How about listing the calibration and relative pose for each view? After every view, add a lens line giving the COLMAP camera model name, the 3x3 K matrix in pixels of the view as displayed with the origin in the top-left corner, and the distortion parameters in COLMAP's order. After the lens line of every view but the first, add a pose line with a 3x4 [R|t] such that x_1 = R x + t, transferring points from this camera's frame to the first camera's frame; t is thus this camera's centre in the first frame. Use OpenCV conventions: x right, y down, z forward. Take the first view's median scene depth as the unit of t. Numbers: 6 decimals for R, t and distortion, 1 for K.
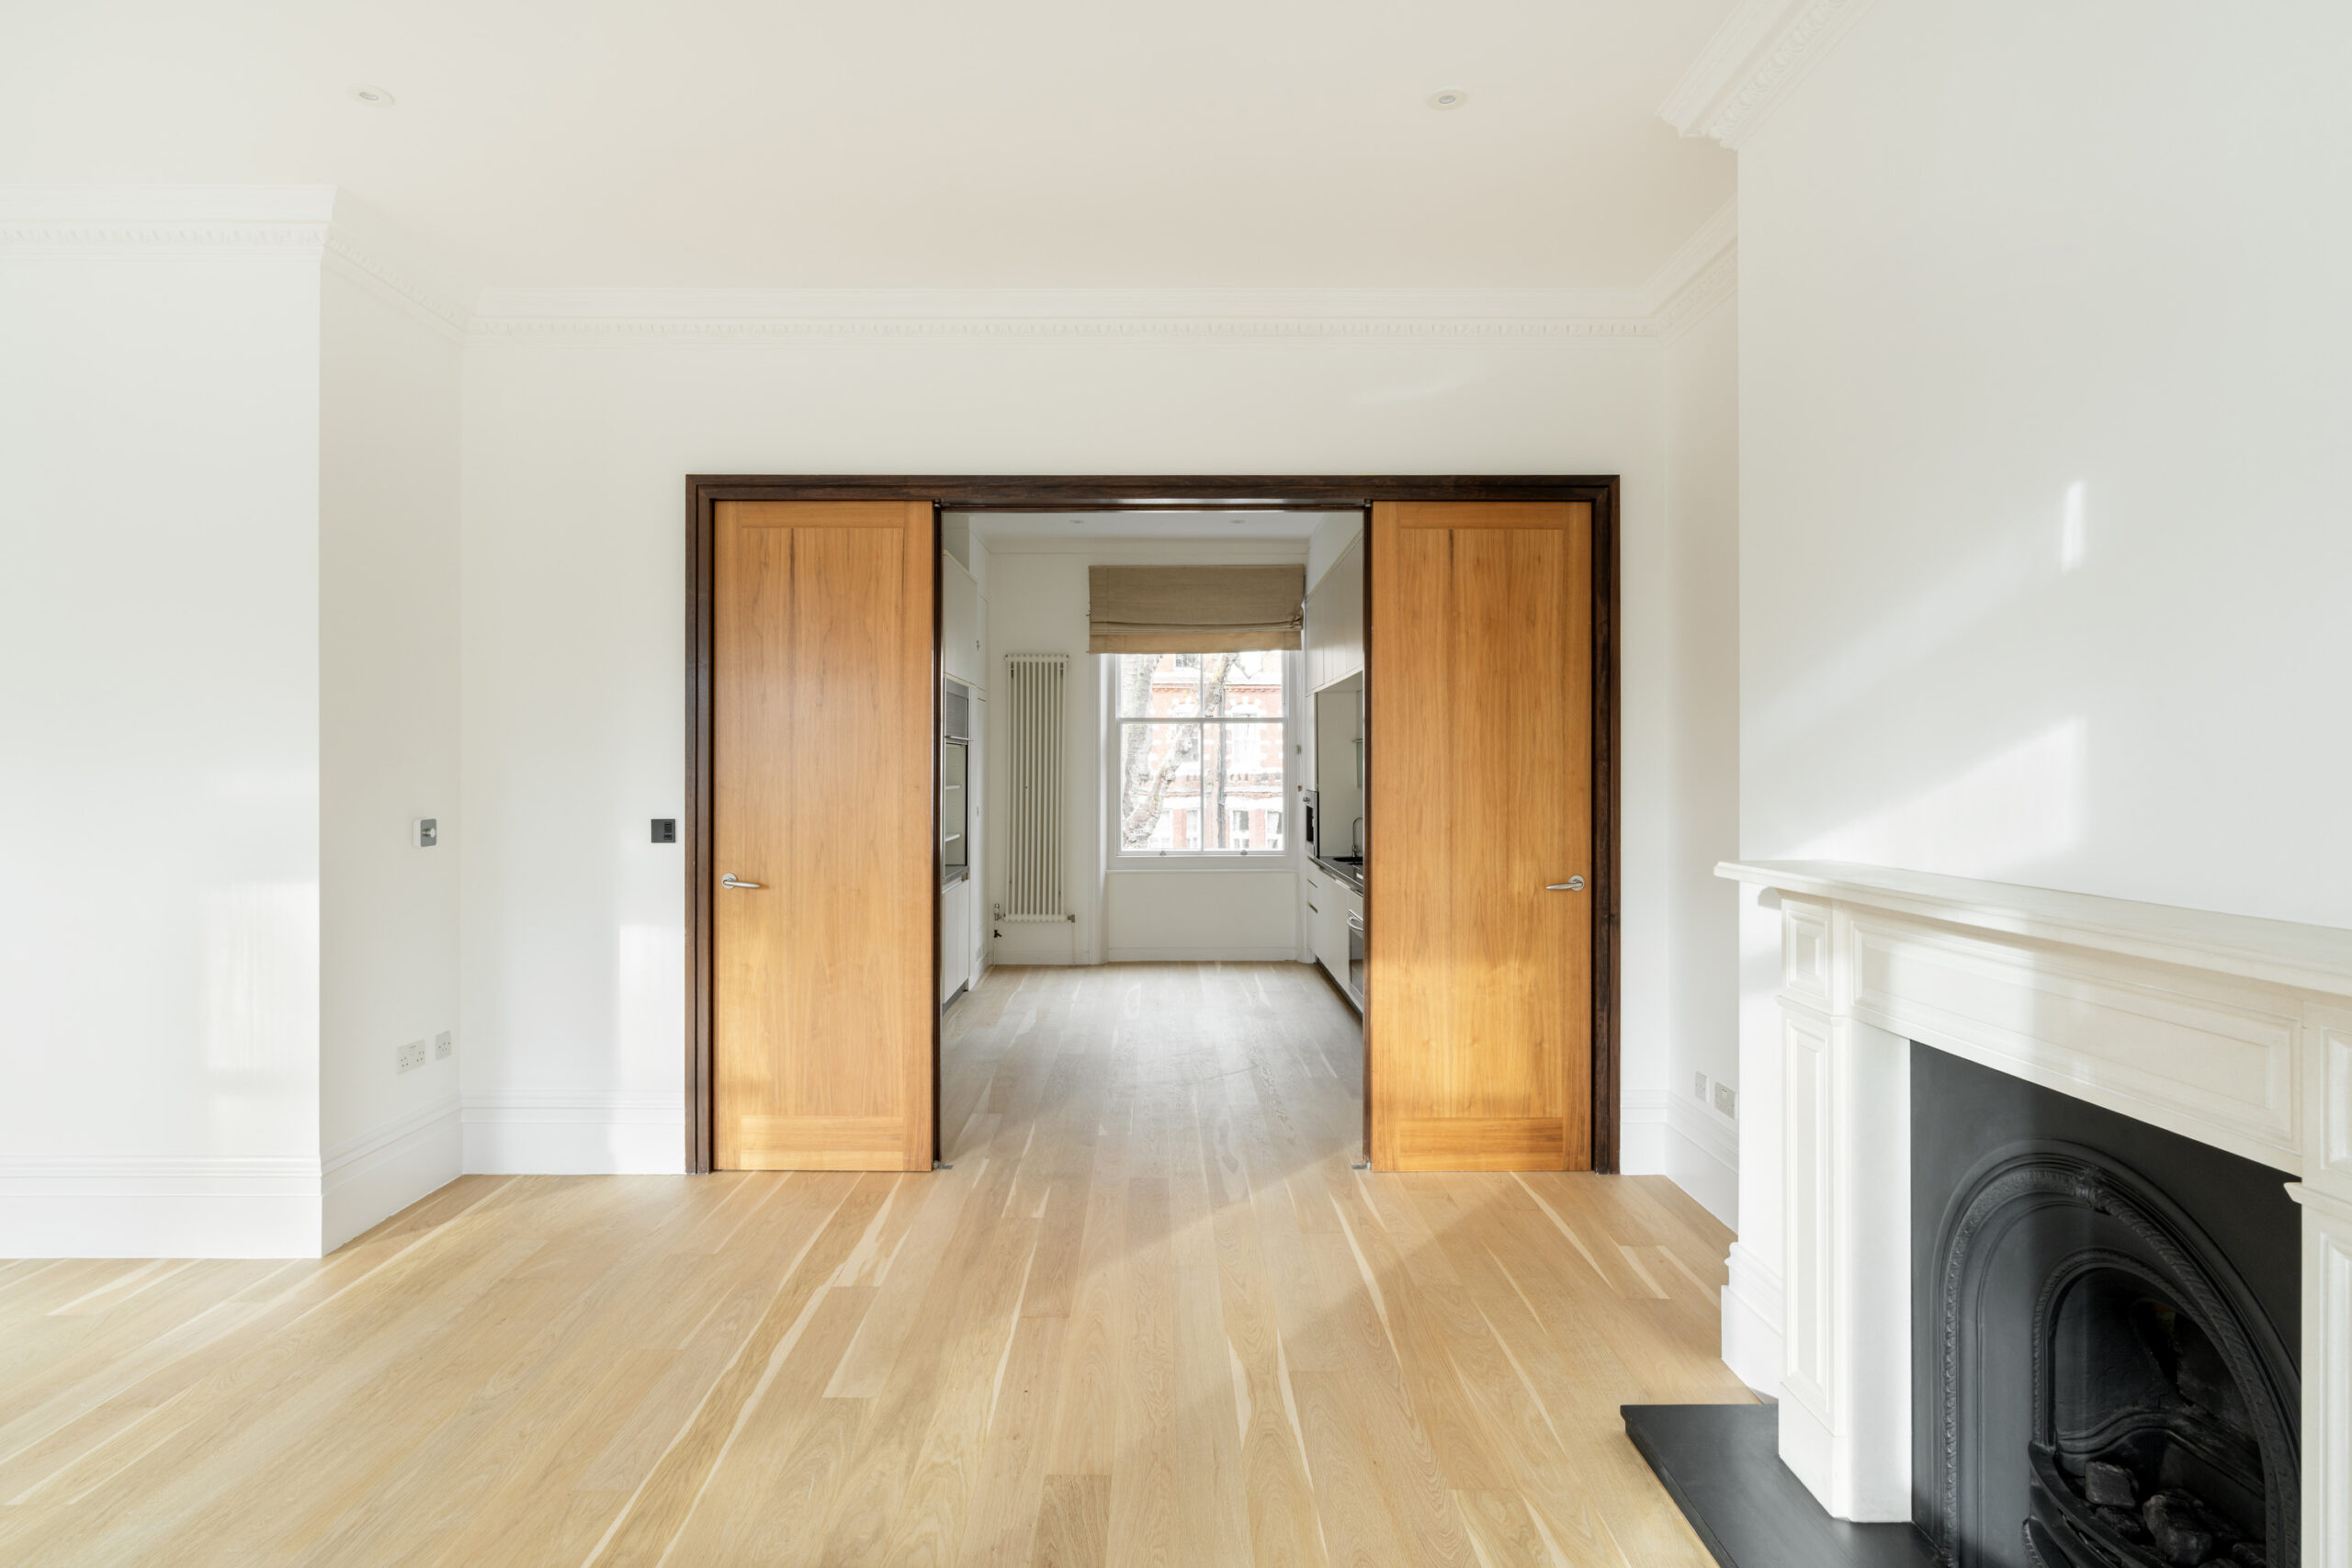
lens RADIAL K [[1259.3, 0, 1169.7], [0, 1259.3, 775.2], [0, 0, 1]] dist [0.001279, 0.000155]
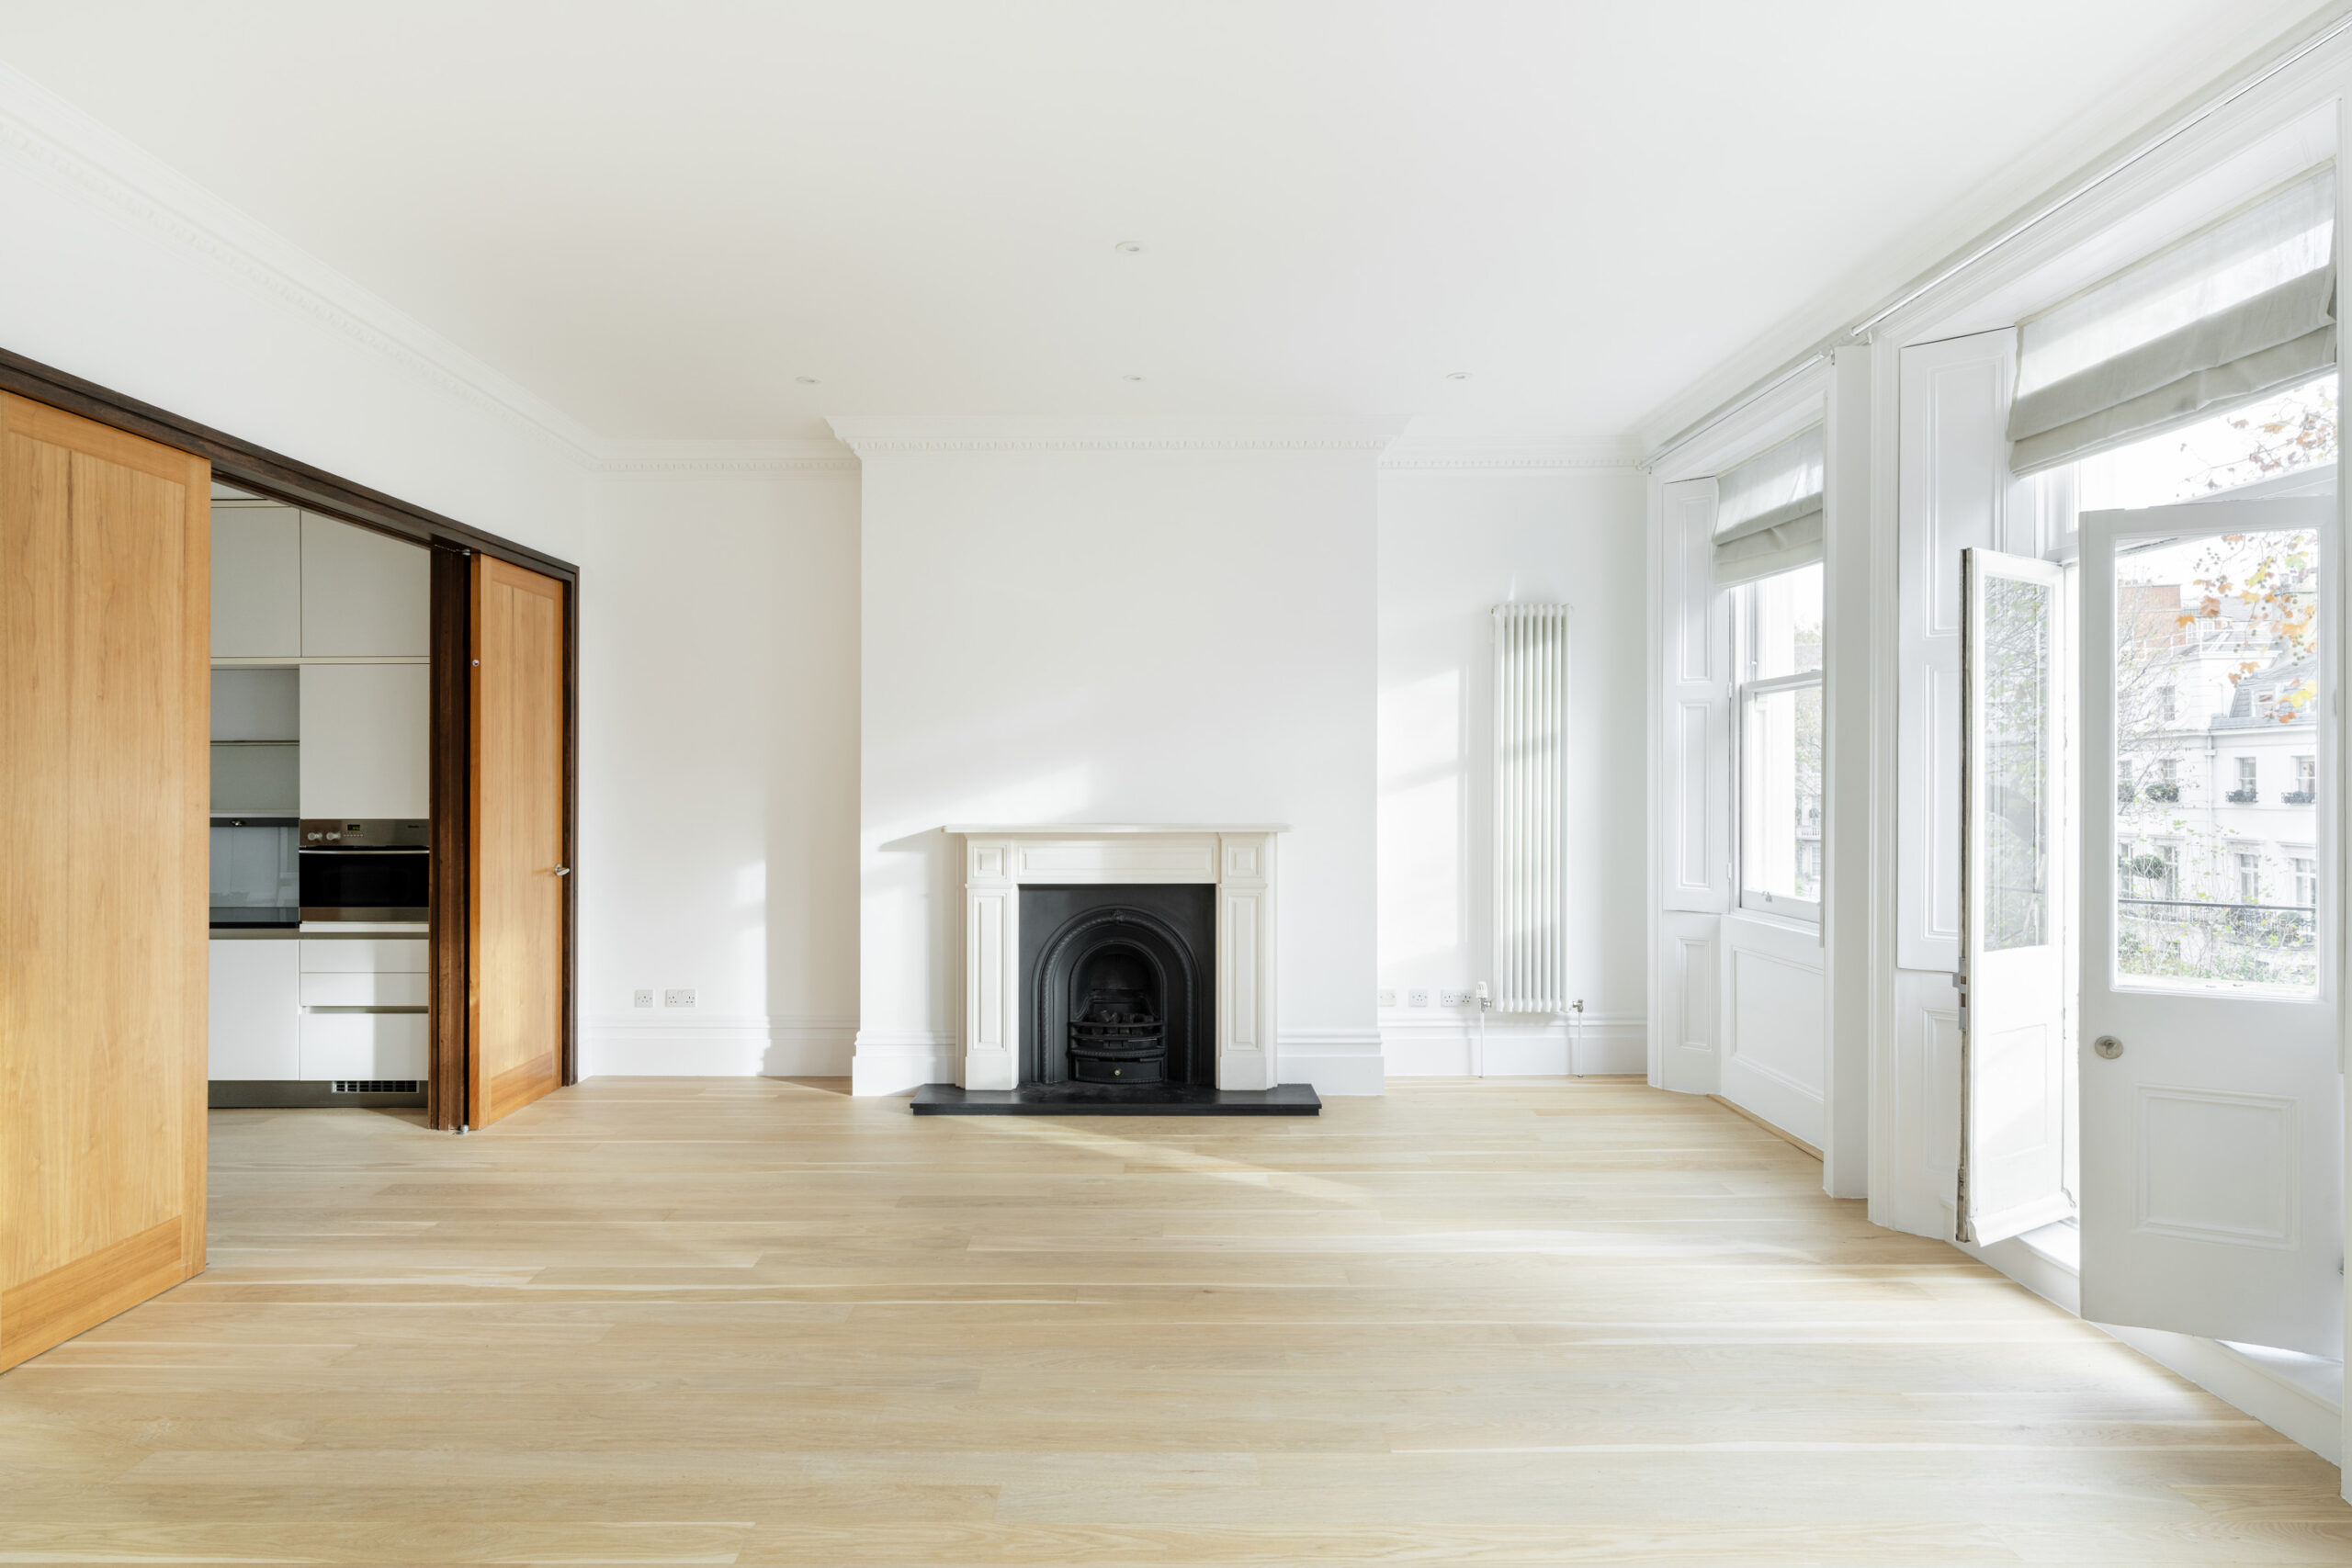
lens RADIAL K [[1284.3, 0, 1176.0], [0, 1284.3, 784.0], [0, 0, 1]] dist [-0.002057, -0.000677]
pose [[-0.008773, -0.002564, 0.999958, -1.041794], [0.005314, 0.999982, 0.002610, -0.003391], [-0.999947, 0.005337, -0.008759, 0.372123]]
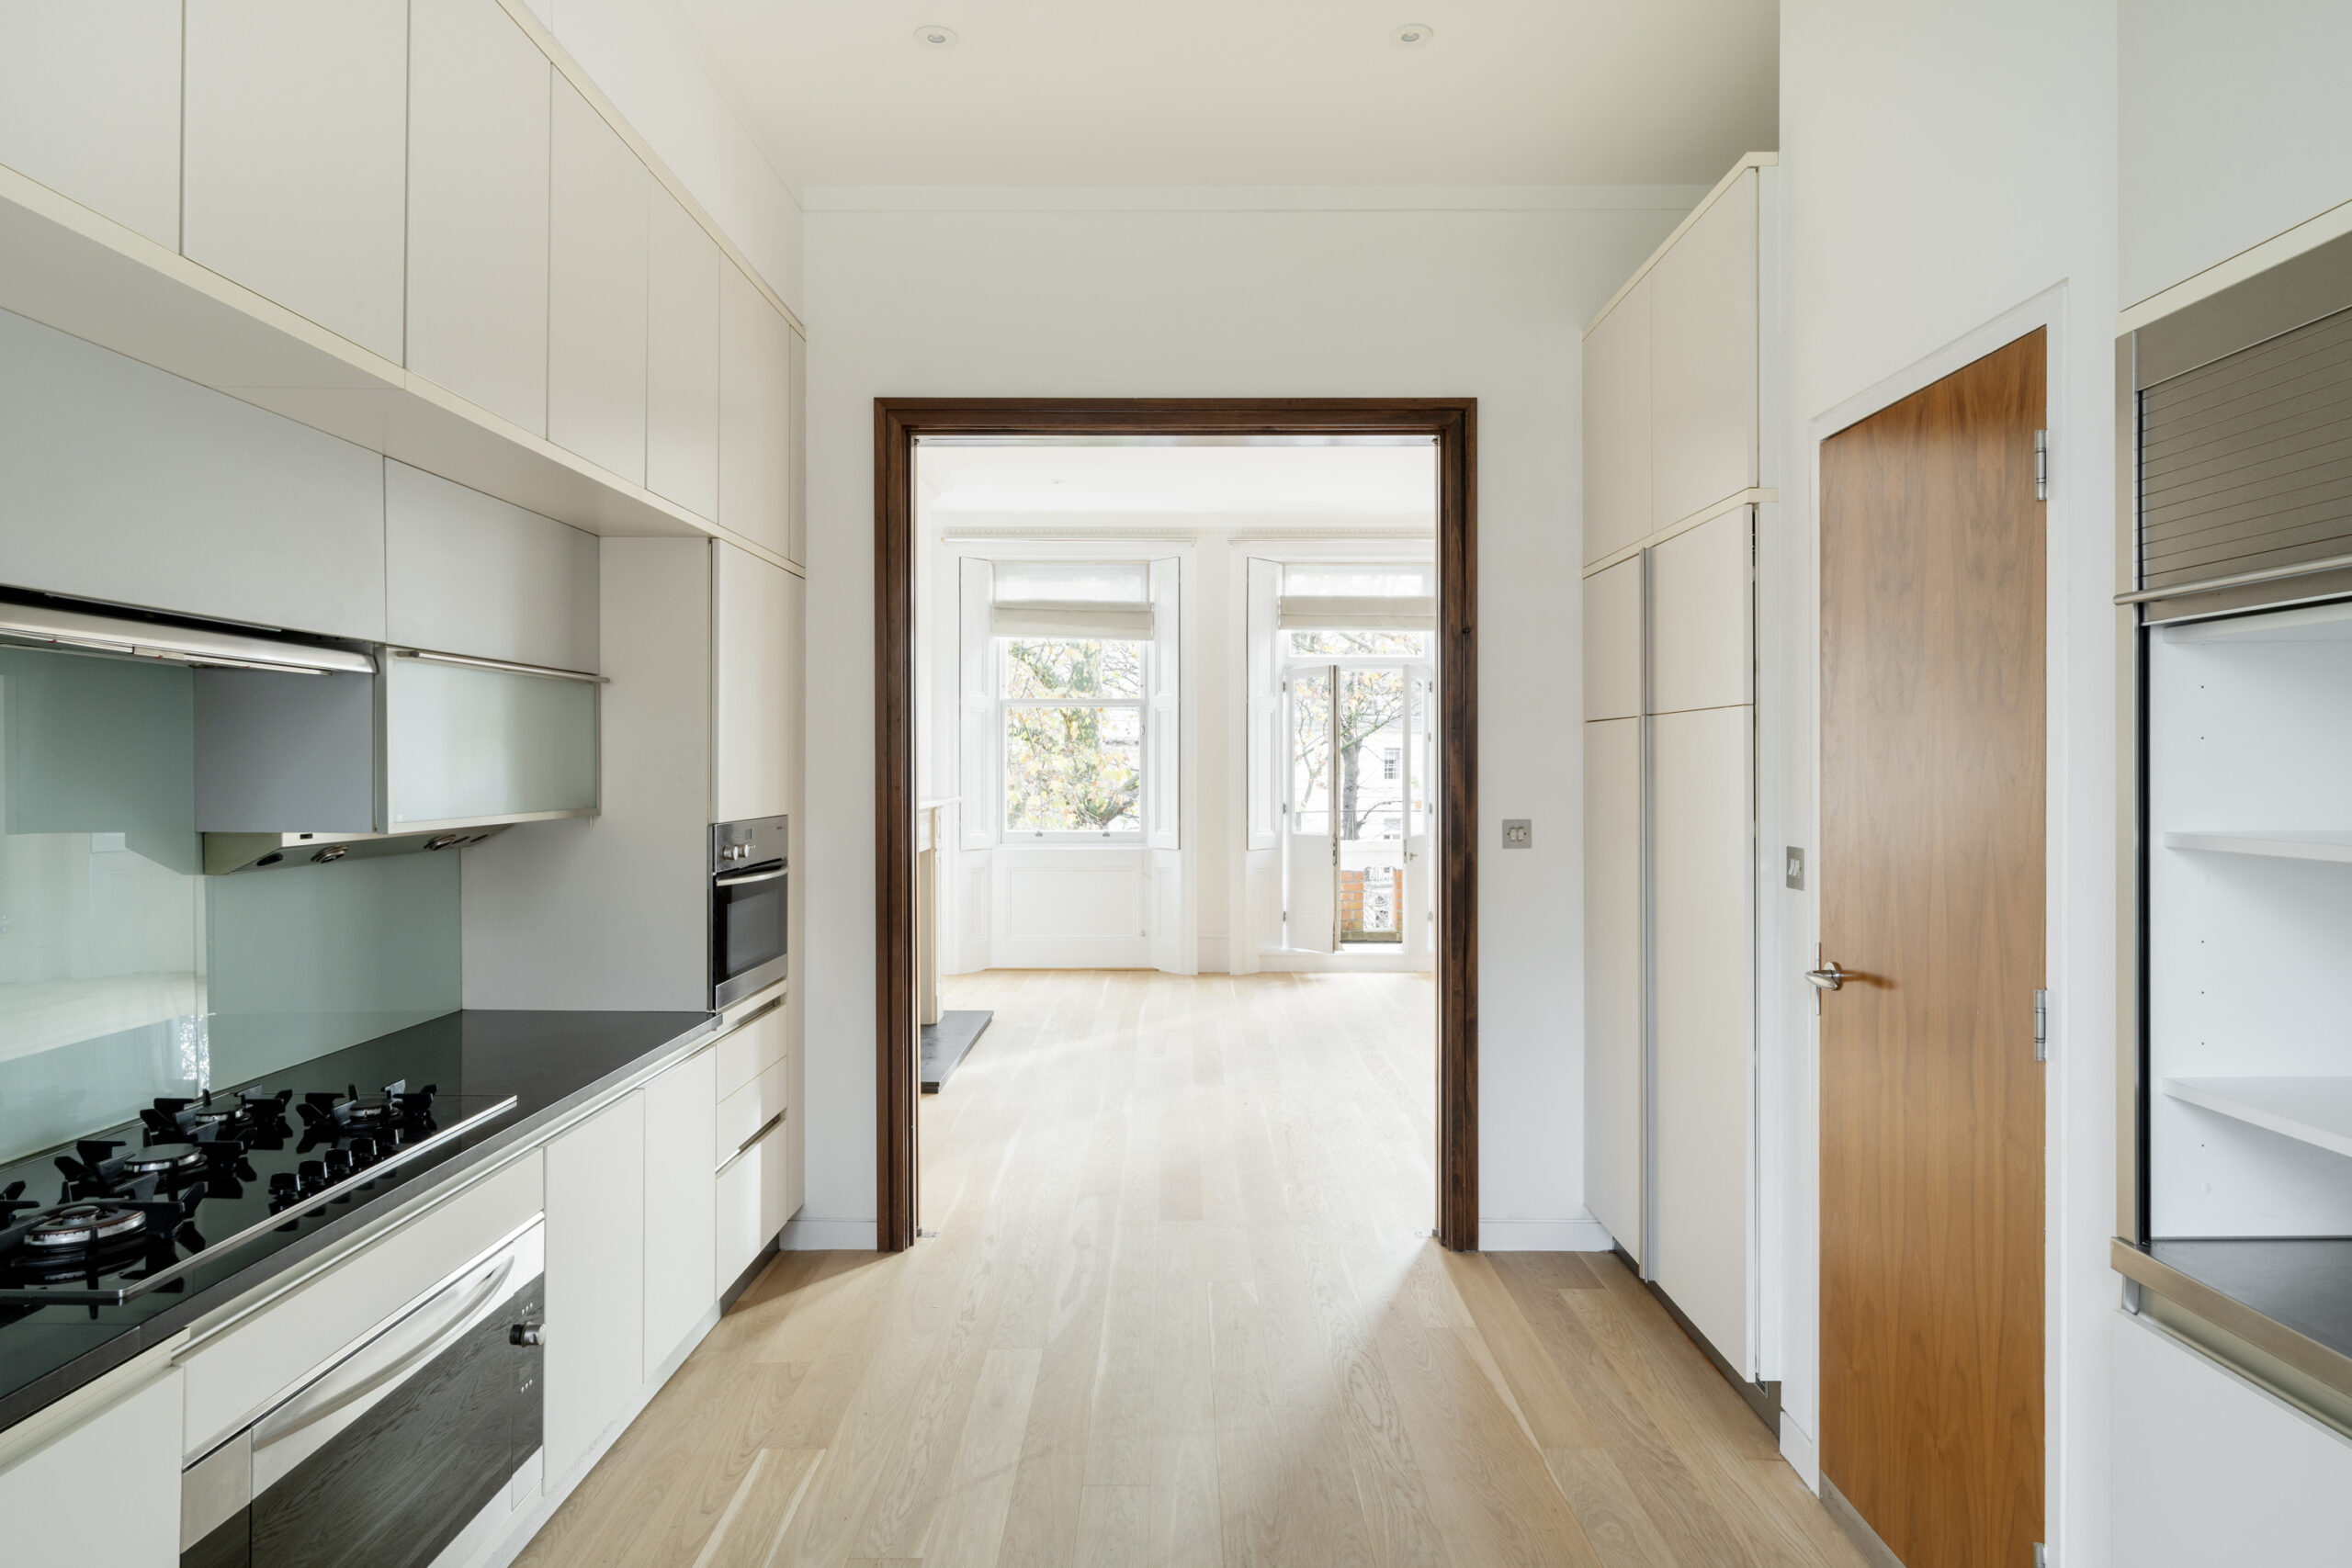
lens RADIAL K [[1326.8, 0, 1176.0], [0, 1326.8, 784.0], [0, 0, 1]] dist [0.000065, 0.000016]
pose [[-0.999952, -0.000595, 0.009819, -0.022071], [-0.000441, 0.999878, 0.015627, 0.001717], [-0.009827, 0.015622, -0.999830, 1.874220]]
